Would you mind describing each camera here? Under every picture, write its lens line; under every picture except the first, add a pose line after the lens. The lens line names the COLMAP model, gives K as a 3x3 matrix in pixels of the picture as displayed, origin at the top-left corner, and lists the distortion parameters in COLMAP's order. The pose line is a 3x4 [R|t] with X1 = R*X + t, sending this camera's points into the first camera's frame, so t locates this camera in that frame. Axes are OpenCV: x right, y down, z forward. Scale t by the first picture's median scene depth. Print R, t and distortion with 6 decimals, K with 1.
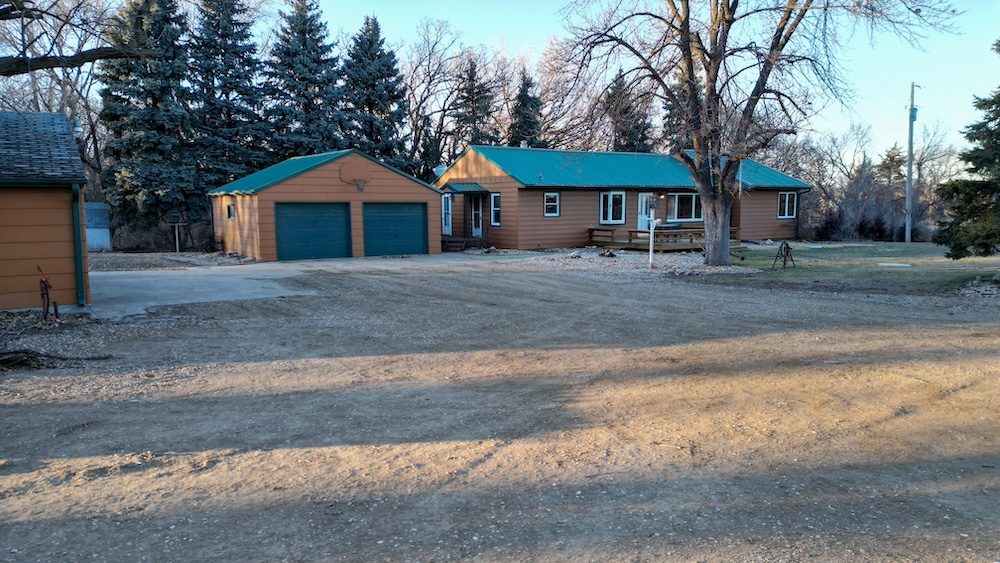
lens RADIAL K [[661.1, 0, 500.0], [0, 661.1, 281.5], [0, 0, 1]] dist [0.004314, -0.004609]
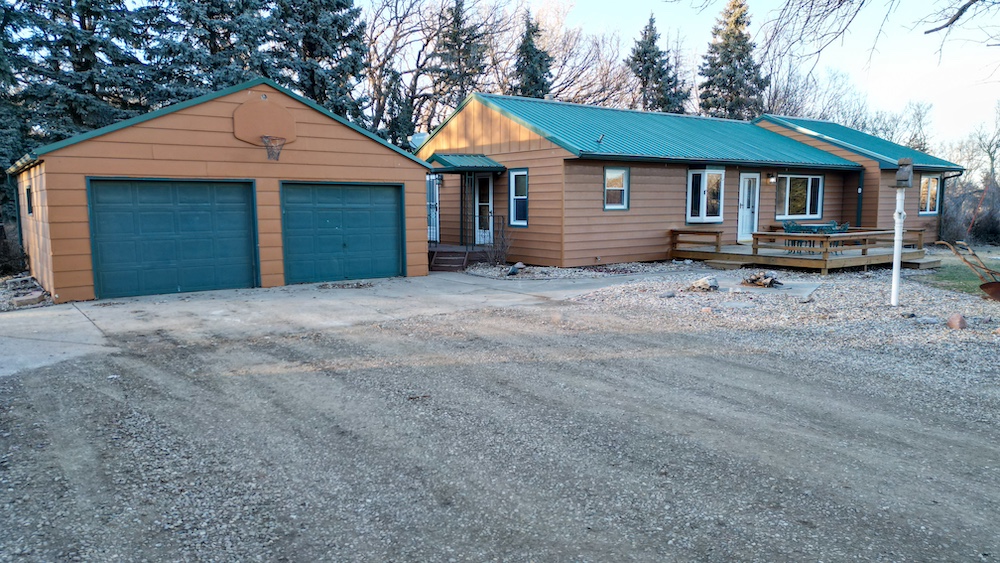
lens RADIAL K [[661.1, 0, 500.0], [0, 661.1, 281.5], [0, 0, 1]] dist [0.004314, -0.004609]
pose [[0.998386, -0.006851, 0.056379, -0.055186], [0.006897, 0.999976, -0.000604, -0.033633], [-0.056374, 0.000992, 0.998409, 0.401455]]
